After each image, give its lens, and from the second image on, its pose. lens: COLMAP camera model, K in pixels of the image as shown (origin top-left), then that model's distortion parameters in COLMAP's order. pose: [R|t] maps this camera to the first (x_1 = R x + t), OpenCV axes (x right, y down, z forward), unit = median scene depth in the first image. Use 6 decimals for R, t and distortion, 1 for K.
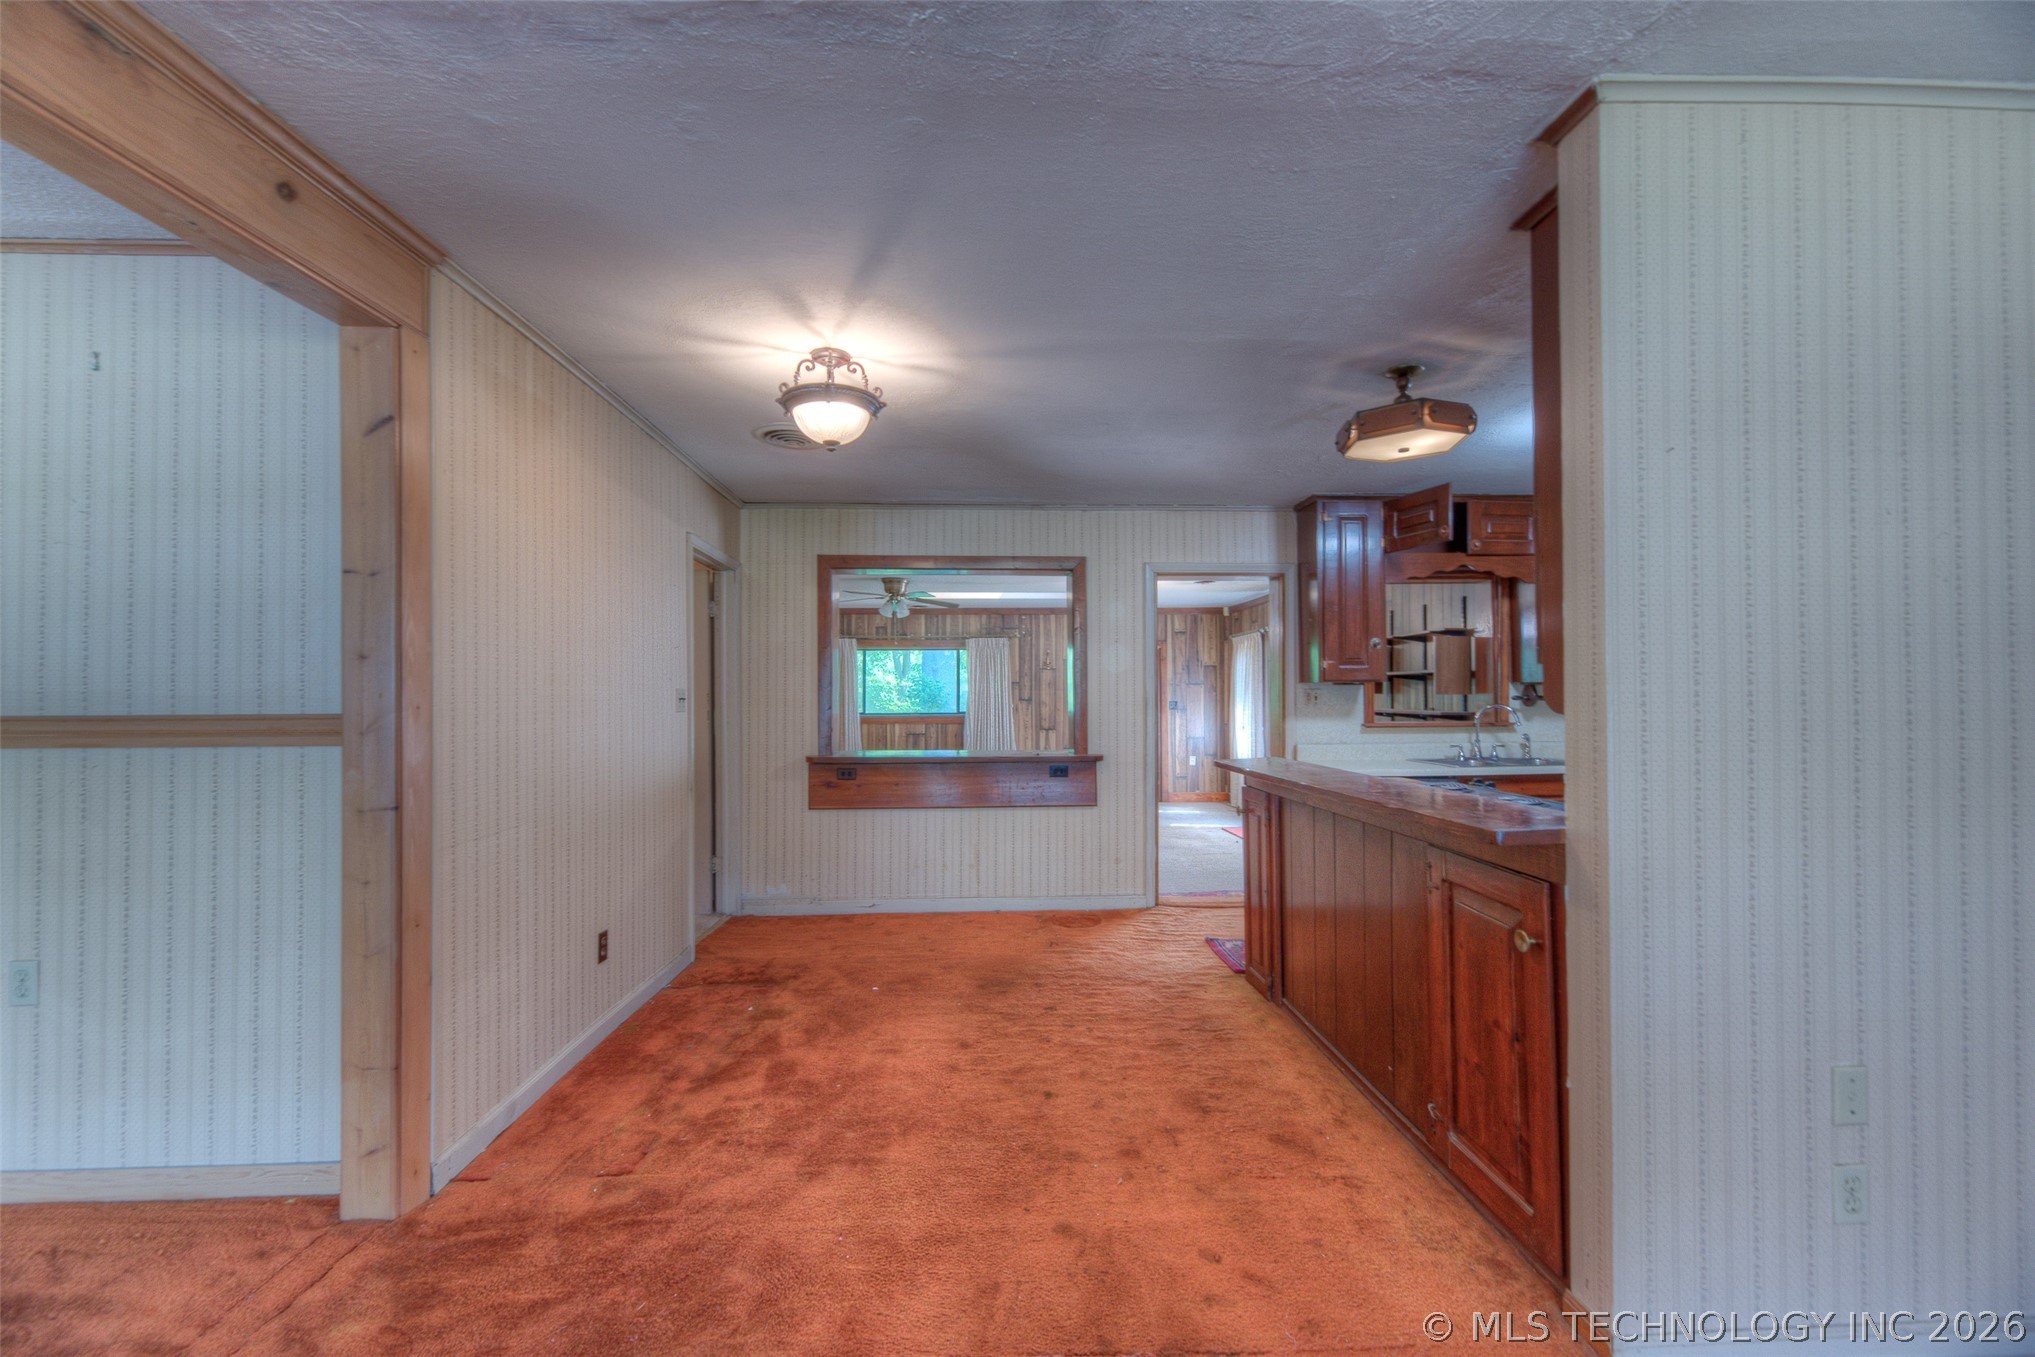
lens RADIAL K [[819.5, 0, 994.2], [0, 819.5, 682.0], [0, 0, 1]] dist [0.009640, -0.002135]
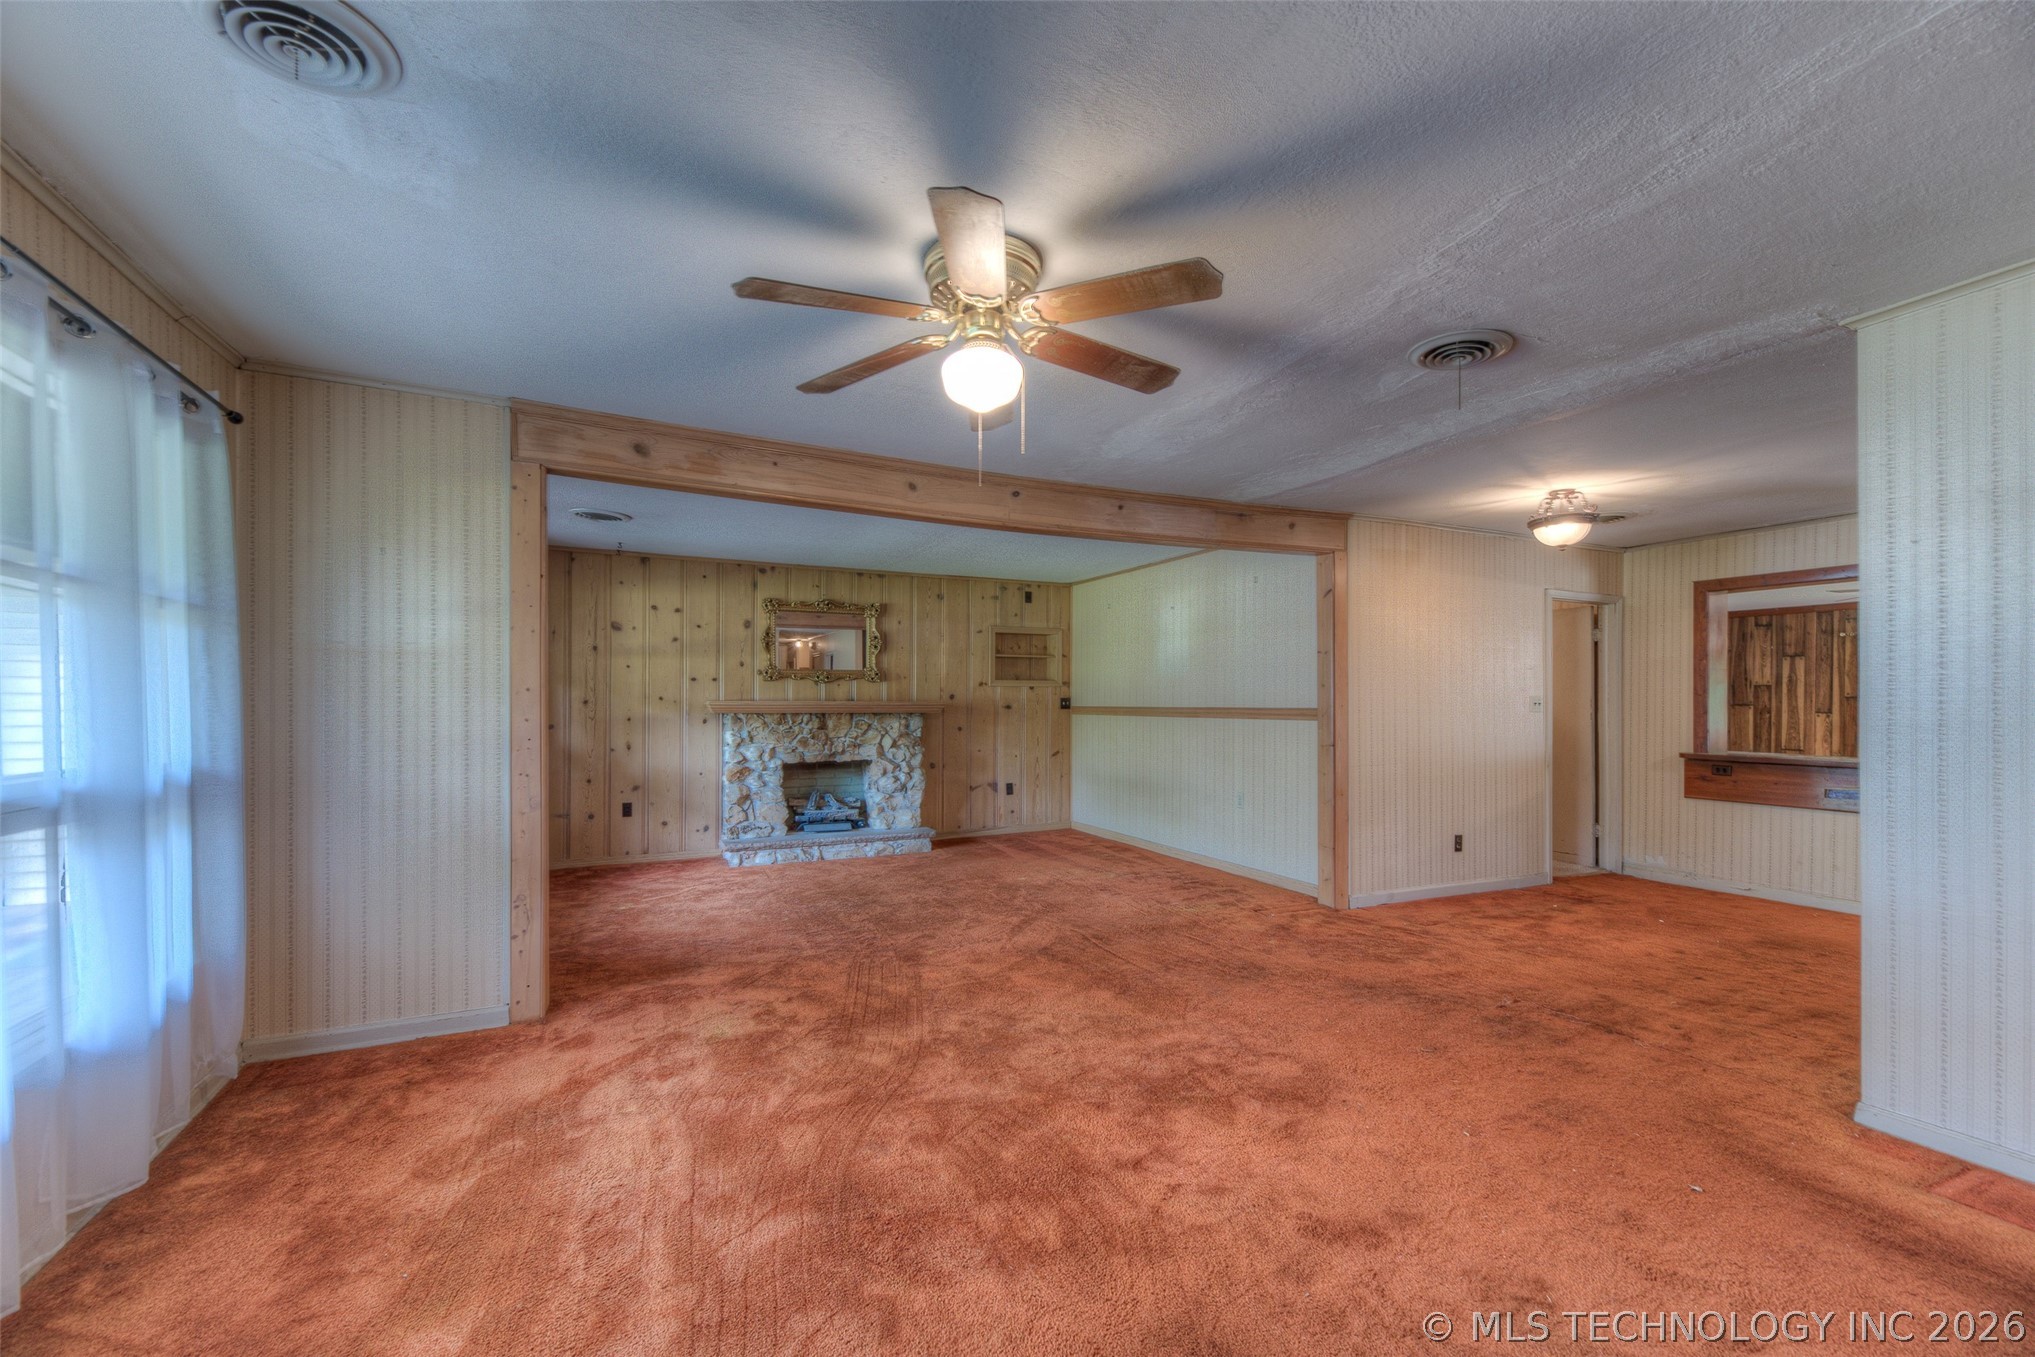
lens RADIAL K [[819.5, 0, 1038.9], [0, 819.5, 712.6], [0, 0, 1]] dist [0.009640, -0.002135]
pose [[0.411005, 0.016850, -0.911477, 0.472045], [0.012045, 0.999642, 0.023911, -0.007127], [0.911553, -0.020806, 0.410655, -0.336688]]
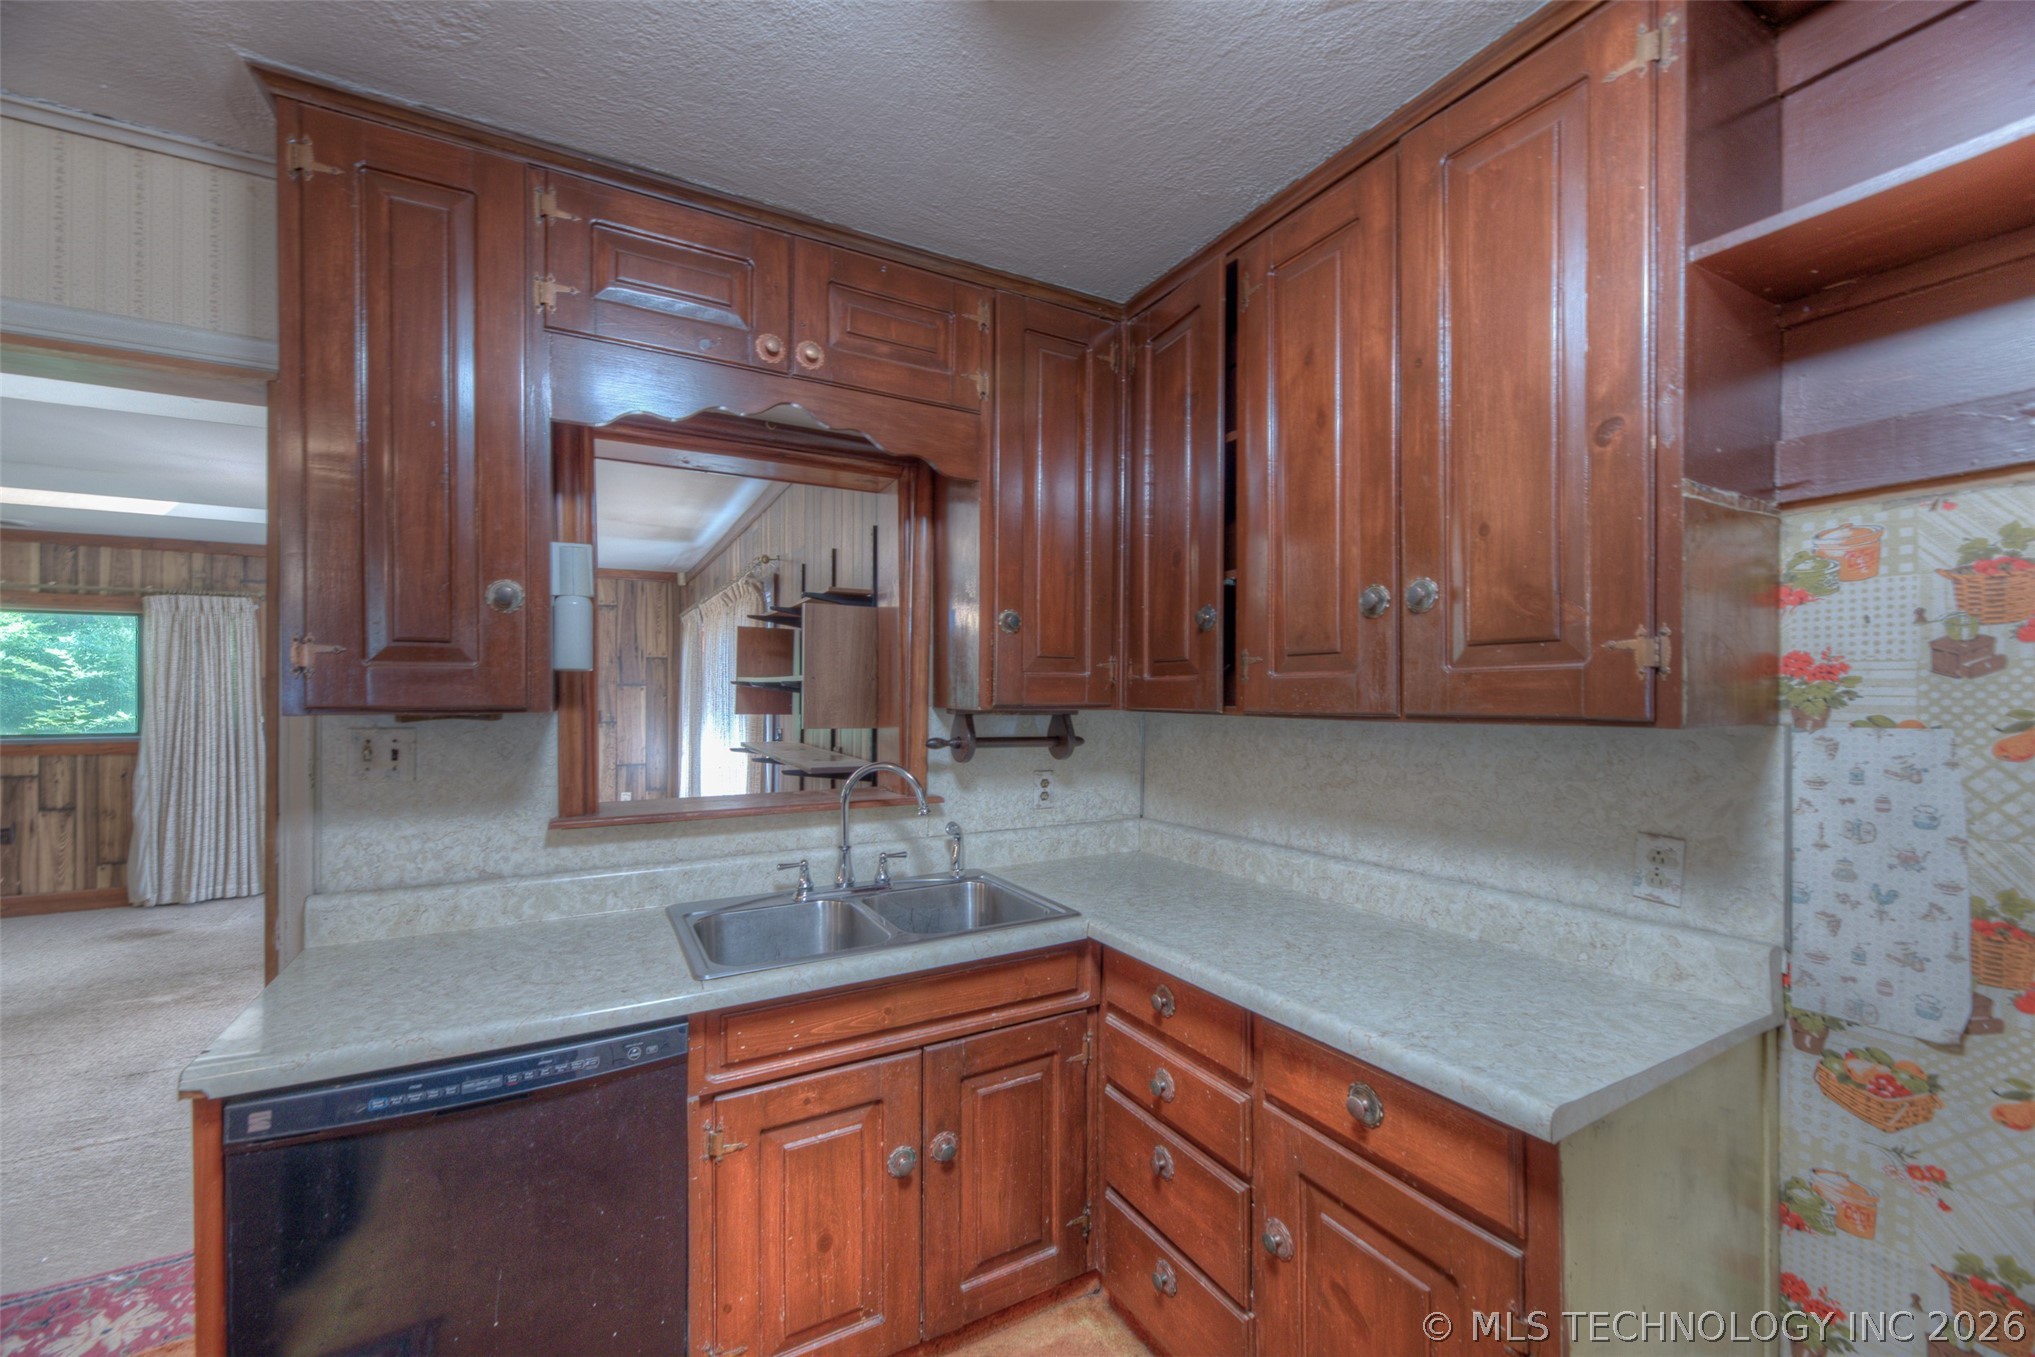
lens RADIAL K [[819.5, 0, 1018.5], [0, 819.5, 693.9], [0, 0, 1]] dist [0.009640, -0.002135]
pose [[0.886930, 0.006915, 0.461853, 0.470266], [-0.017673, 0.999664, 0.018973, -0.017674], [-0.461566, -0.024990, 0.886754, 0.574637]]
